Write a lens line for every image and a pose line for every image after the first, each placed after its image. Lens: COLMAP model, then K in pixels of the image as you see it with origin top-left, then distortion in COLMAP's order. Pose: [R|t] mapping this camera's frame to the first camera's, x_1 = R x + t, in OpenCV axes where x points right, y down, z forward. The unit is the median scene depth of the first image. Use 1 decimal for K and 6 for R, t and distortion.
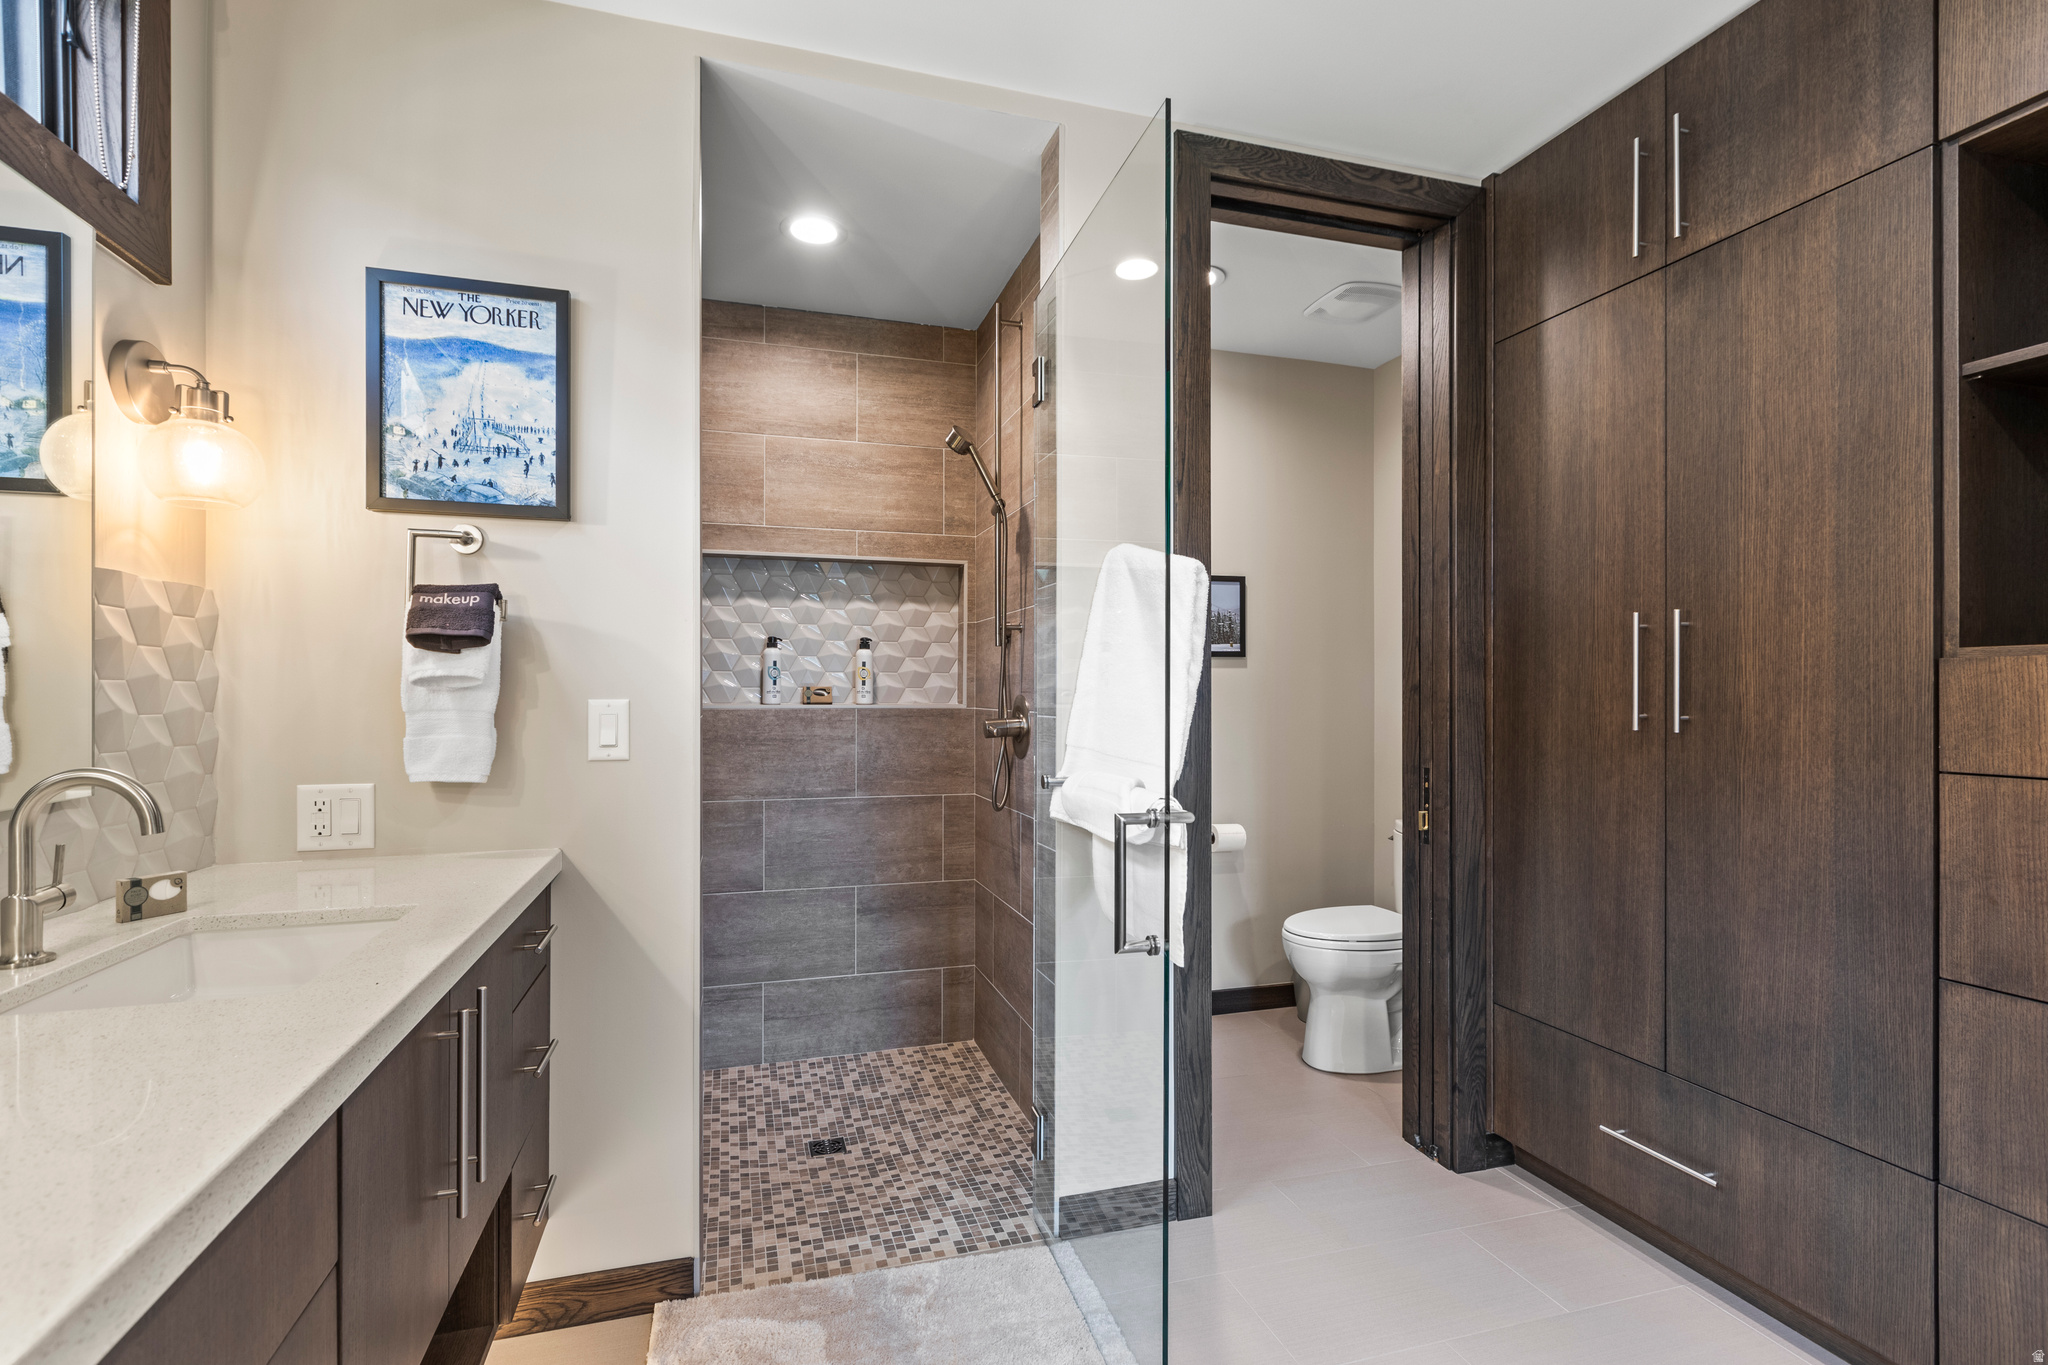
lens RADIAL K [[916.9, 0, 984.6], [0, 916.9, 693.1], [0, 0, 1]] dist [0.002907, -0.001046]
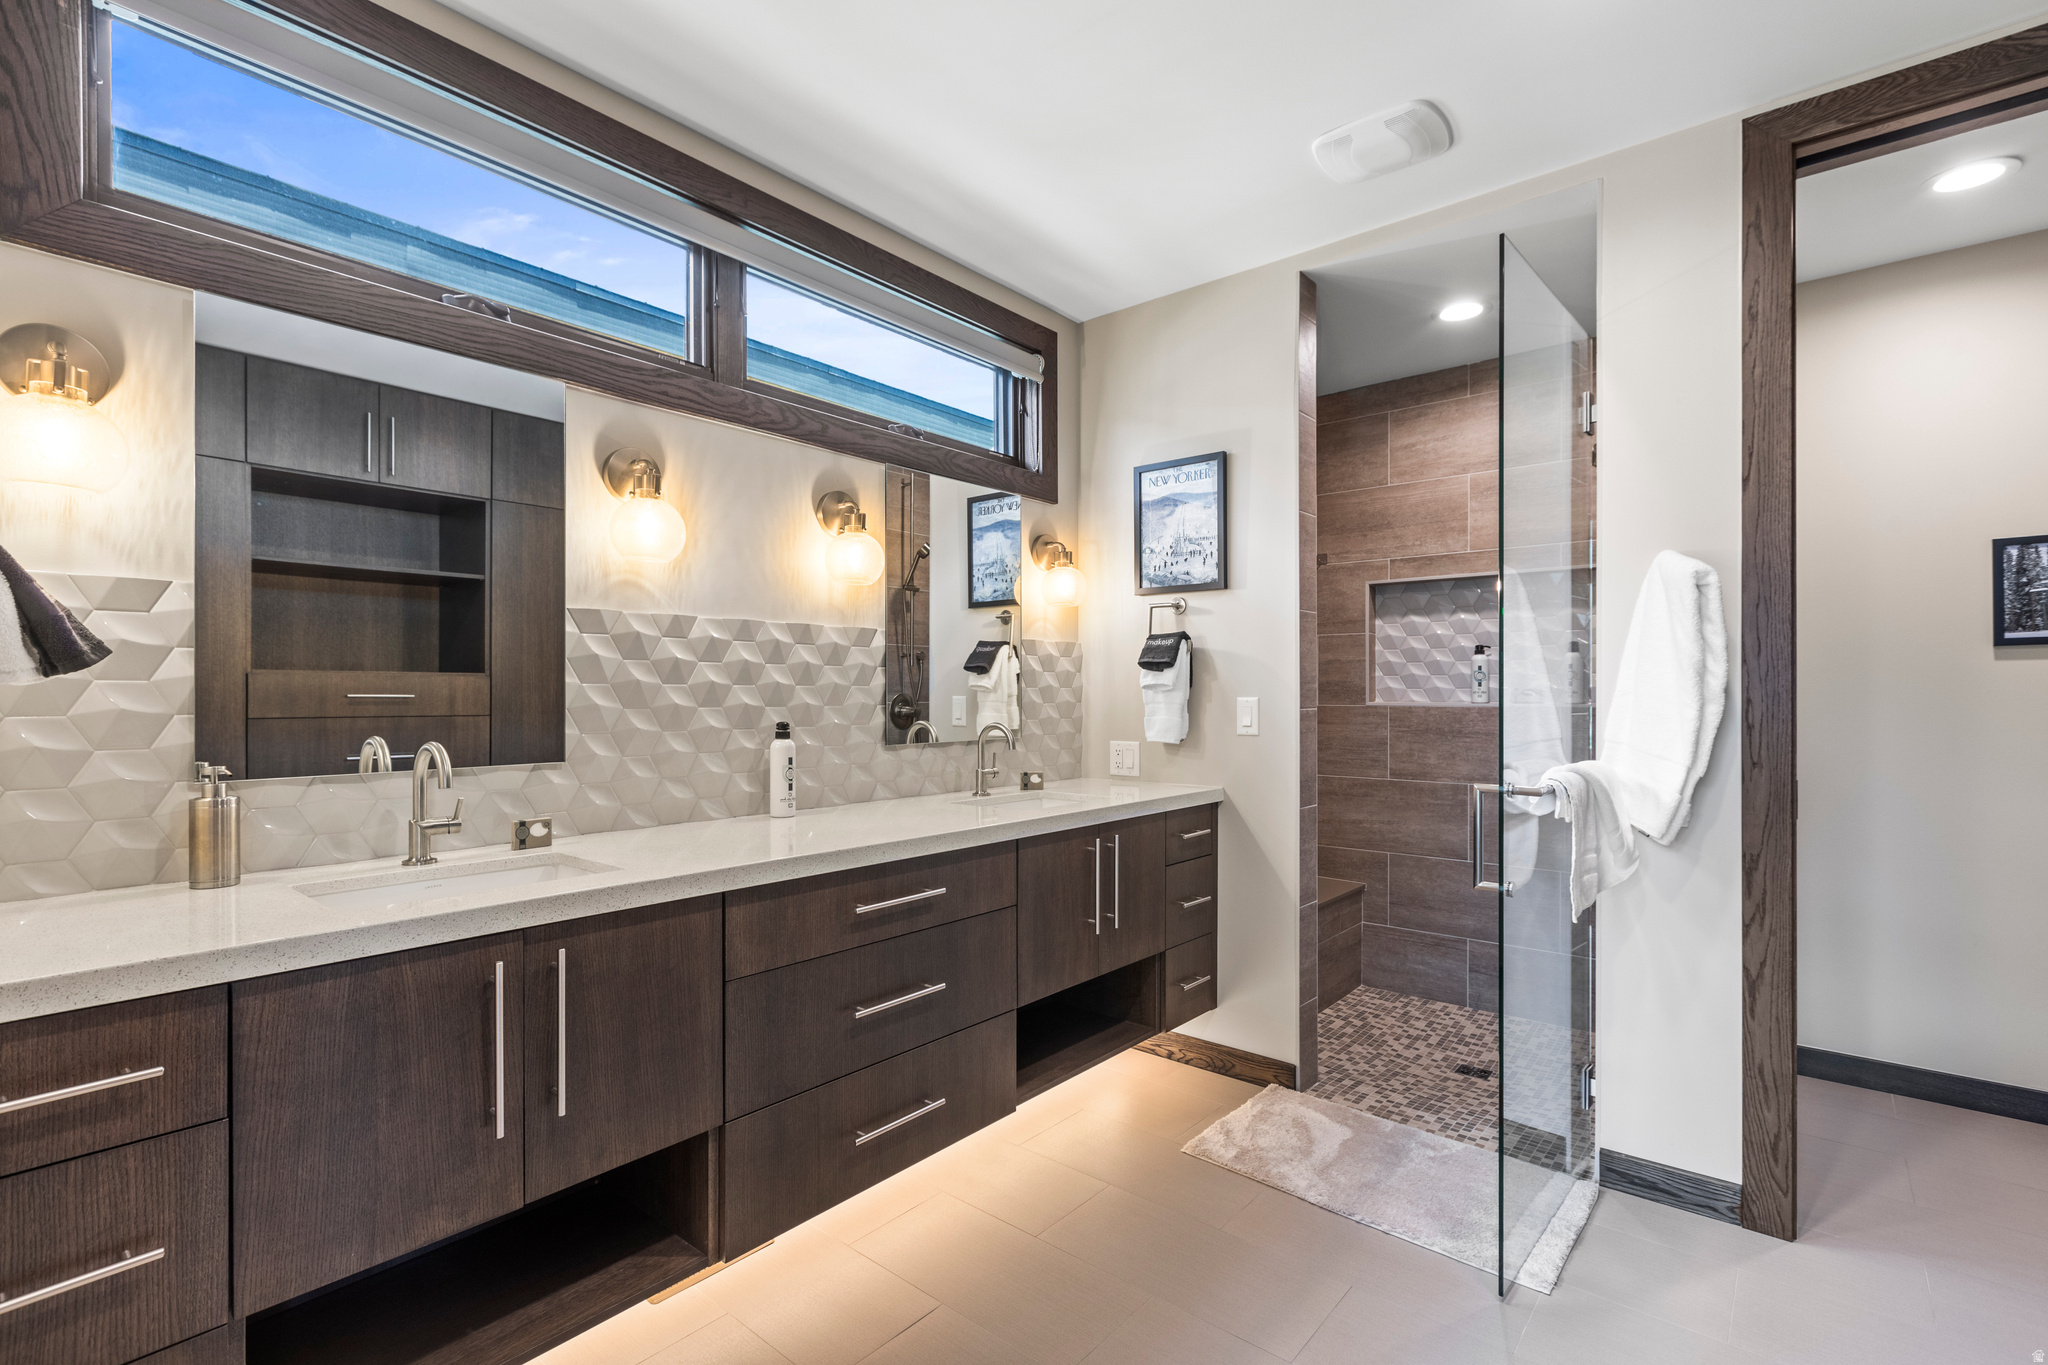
lens RADIAL K [[916.9, 0, 1033.8], [0, 916.9, 693.2], [0, 0, 1]] dist [0.002907, -0.001046]
pose [[0.570408, -0.003216, -0.821355, 0.714051], [0.001390, 0.999995, -0.002950, 0.004401], [0.821361, 0.000541, 0.570409, -0.228599]]
